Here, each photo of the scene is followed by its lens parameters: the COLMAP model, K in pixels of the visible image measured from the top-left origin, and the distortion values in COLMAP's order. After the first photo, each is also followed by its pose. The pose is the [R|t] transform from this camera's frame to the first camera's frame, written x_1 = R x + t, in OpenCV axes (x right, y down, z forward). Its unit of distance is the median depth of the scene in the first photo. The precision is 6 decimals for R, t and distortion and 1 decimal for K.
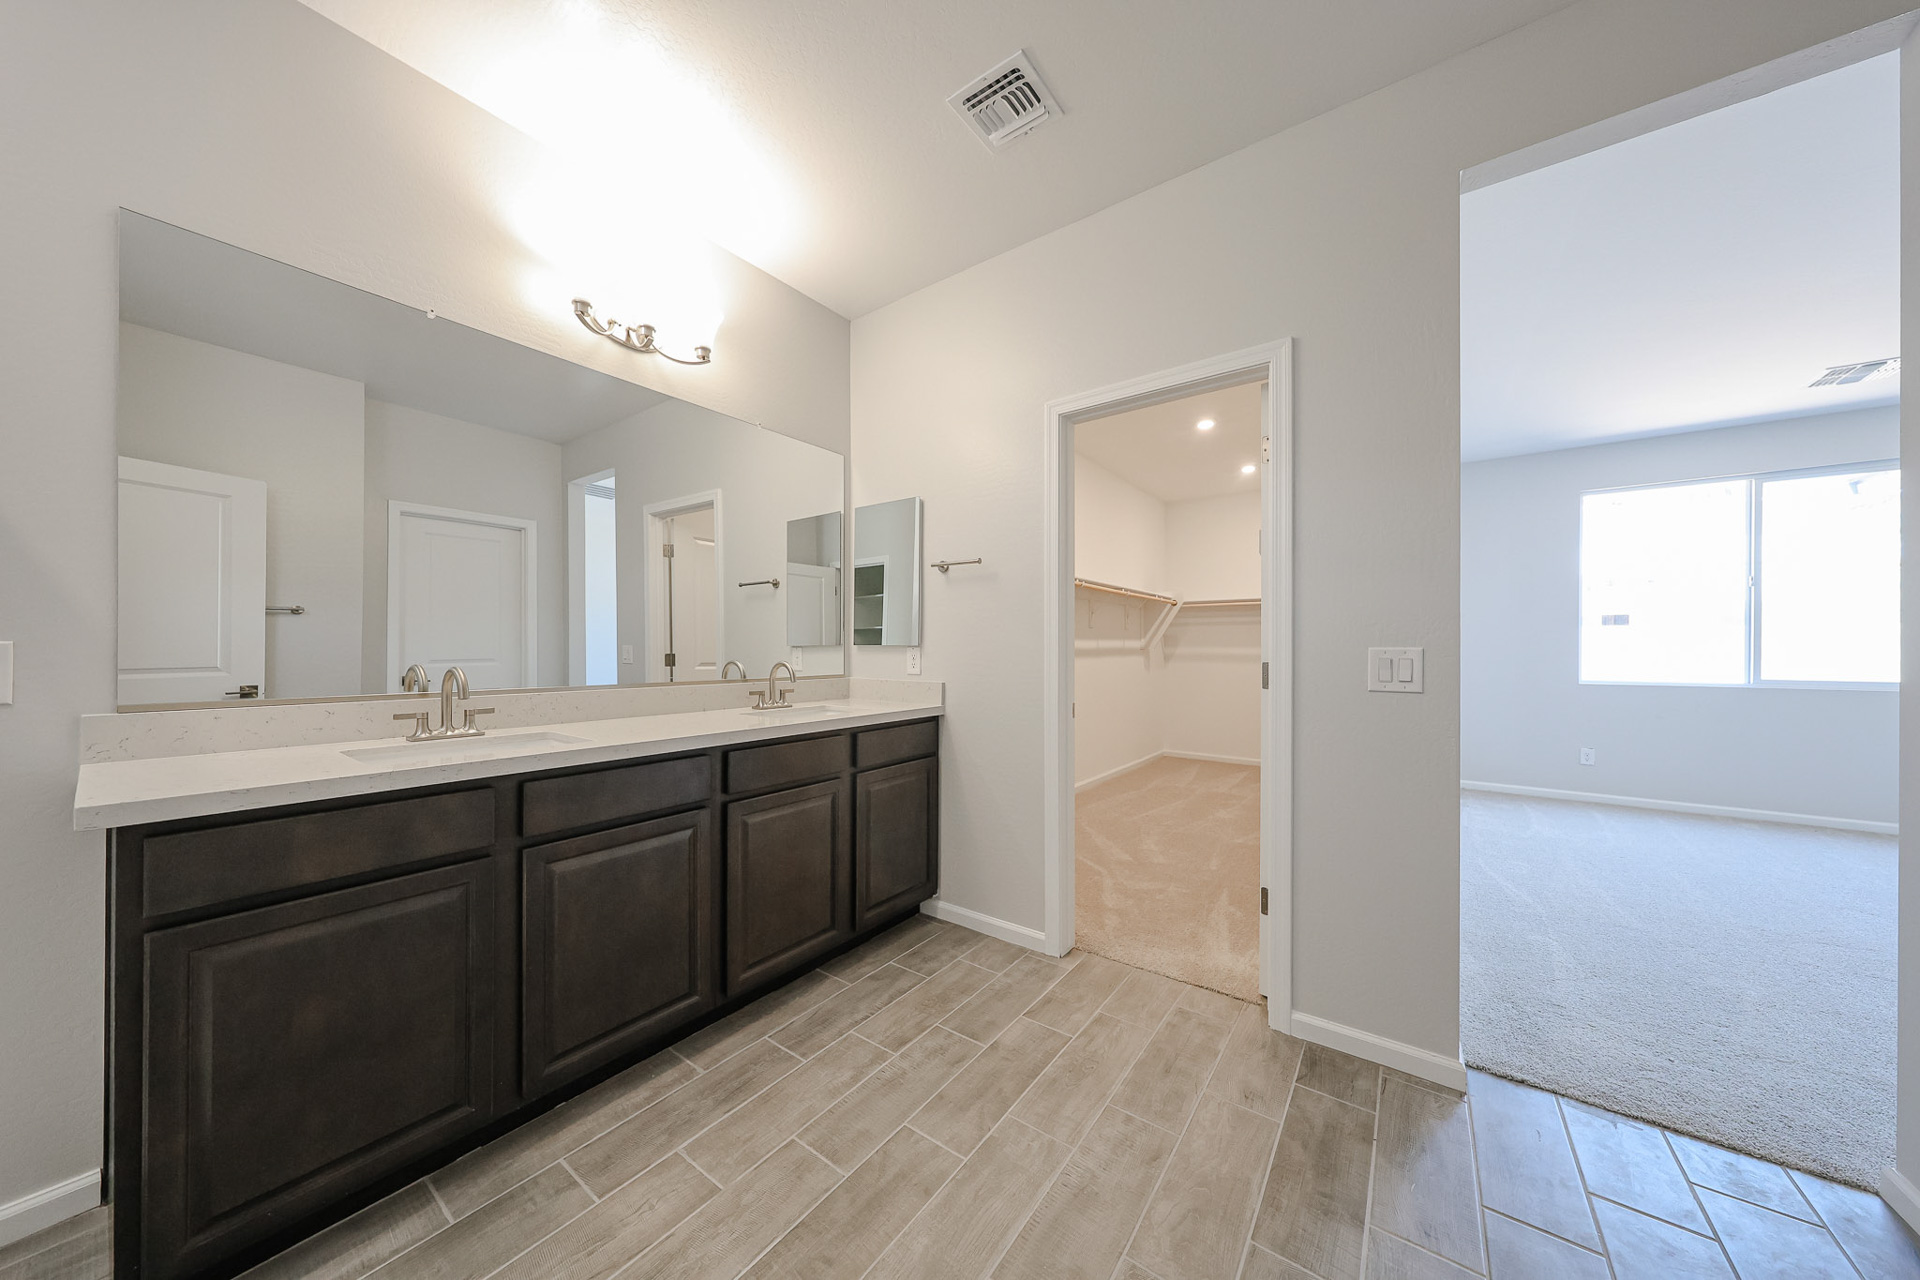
lens RADIAL K [[626.0, 0, 953.0], [0, 626.0, 645.9], [0, 0, 1]] dist [0.001563, 0.000043]
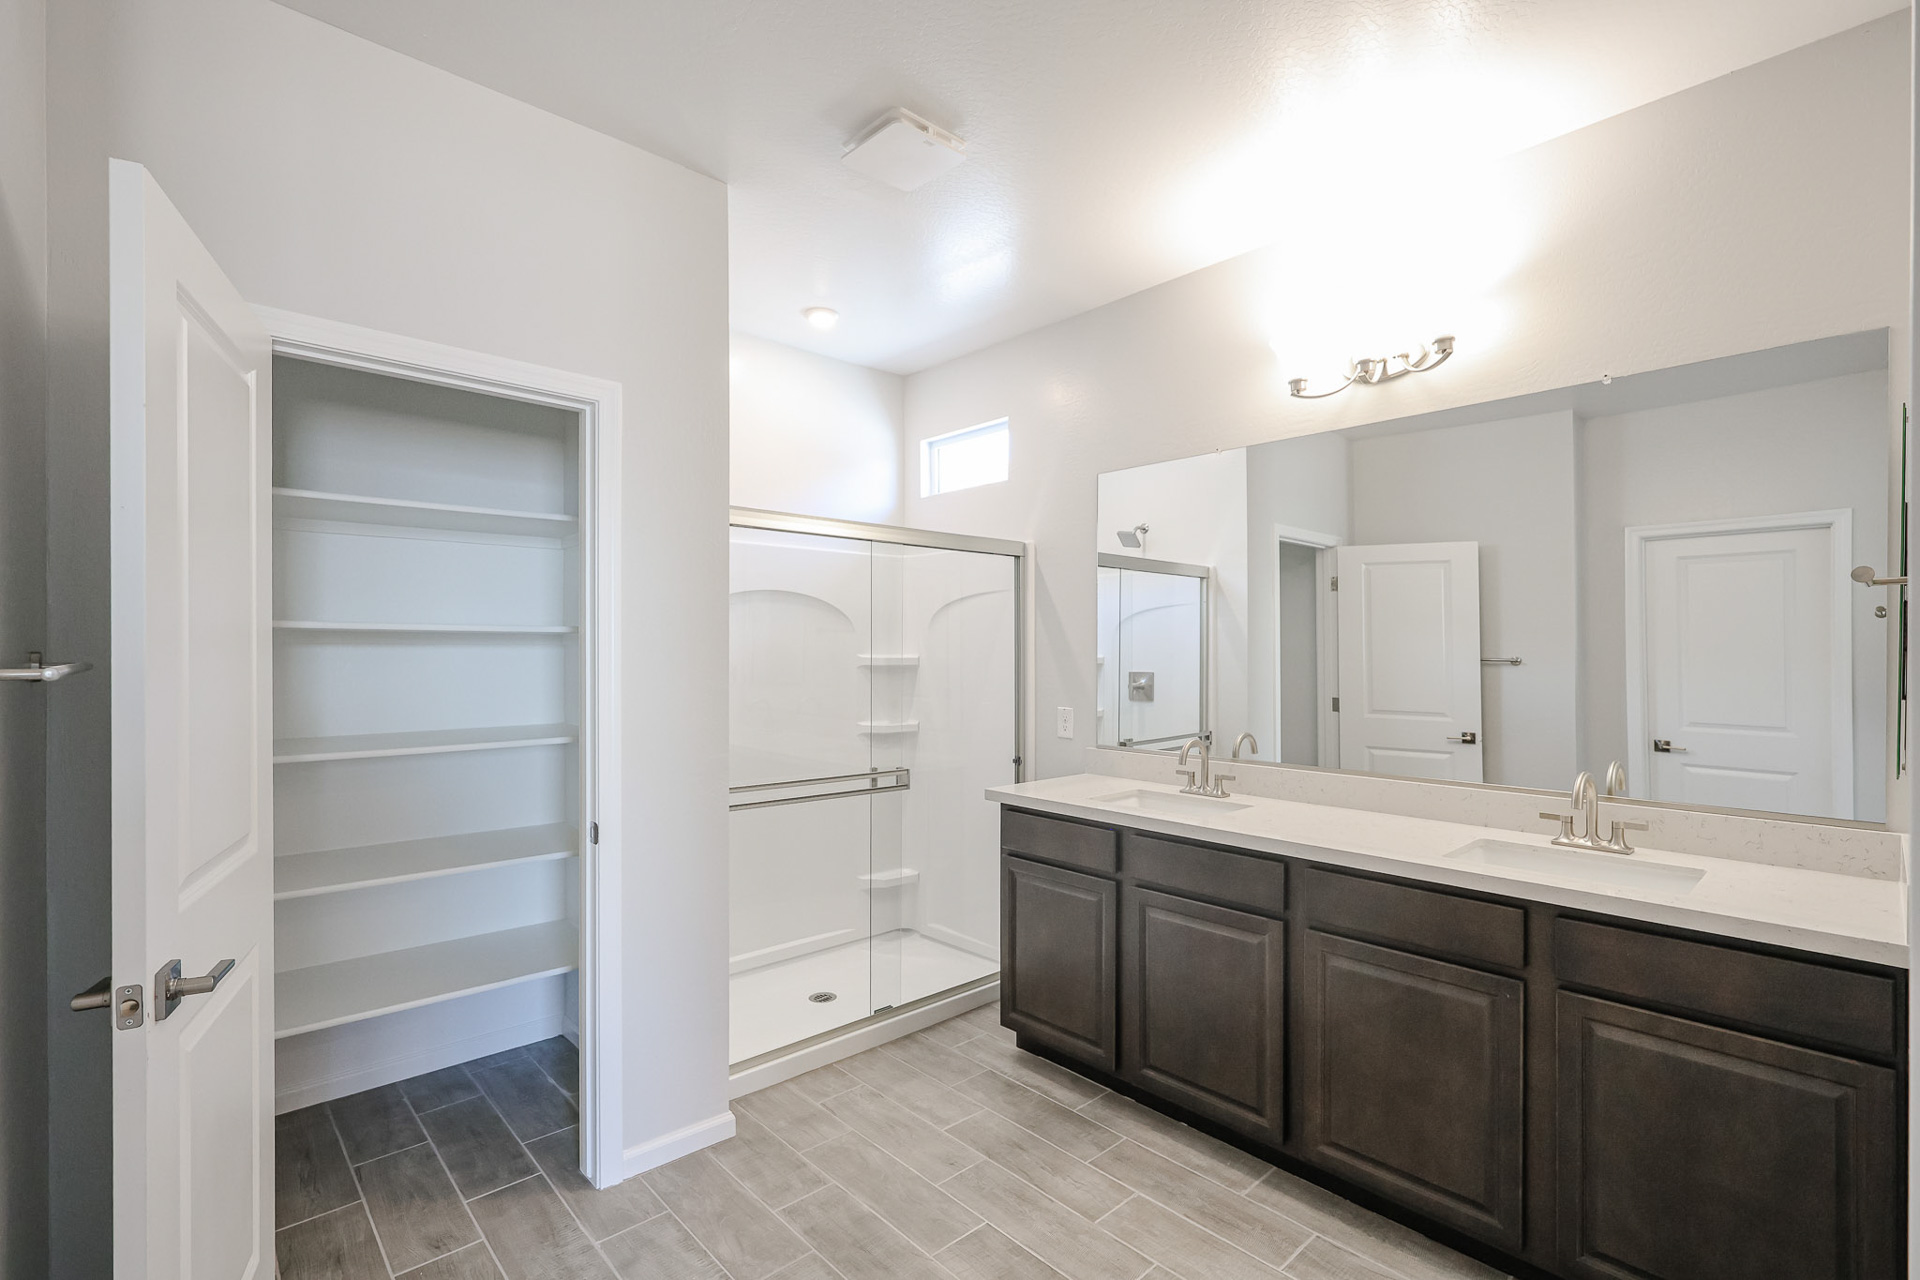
lens RADIAL K [[867.5, 0, 952.8], [0, 867.5, 656.3], [0, 0, 1]] dist [-0.002943, 0.003161]
pose [[-0.191687, -0.003020, -0.981451, 0.979381], [-0.002019, 0.999994, -0.002683, -0.123690], [0.981454, 0.001468, -0.191692, 0.837553]]
